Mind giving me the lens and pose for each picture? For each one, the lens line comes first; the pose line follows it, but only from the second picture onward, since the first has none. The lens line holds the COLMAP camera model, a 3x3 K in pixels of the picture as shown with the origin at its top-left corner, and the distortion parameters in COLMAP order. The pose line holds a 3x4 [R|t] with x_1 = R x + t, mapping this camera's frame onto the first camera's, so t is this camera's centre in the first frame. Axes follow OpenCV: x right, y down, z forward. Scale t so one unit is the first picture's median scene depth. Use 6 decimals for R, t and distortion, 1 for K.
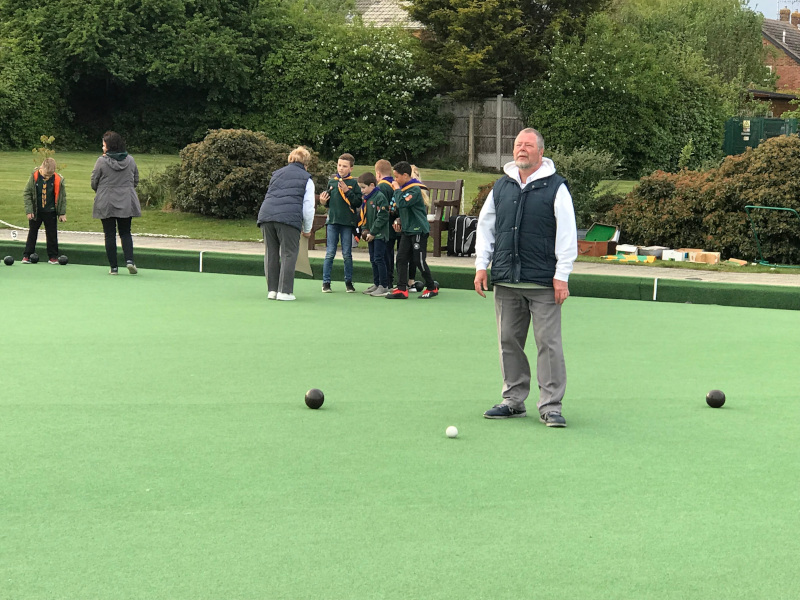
lens RADIAL K [[2179.5, 0, 400.0], [0, 2179.5, 300.0], [0, 0, 1]] dist [-0.051768, -0.105116]
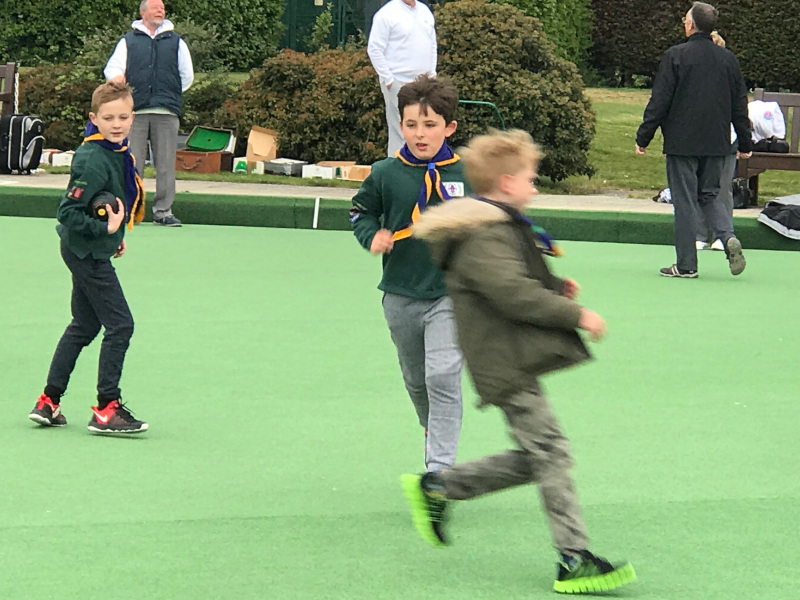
lens RADIAL K [[3978.1, 0, 400.0], [0, 3978.1, 300.0], [0, 0, 1]] dist [-0.355407, -9.617778]
pose [[0.981433, -0.009693, 0.191560, -0.091387], [0.009444, 0.999953, 0.002211, 0.017899], [-0.191572, -0.000361, 0.981478, -0.248943]]
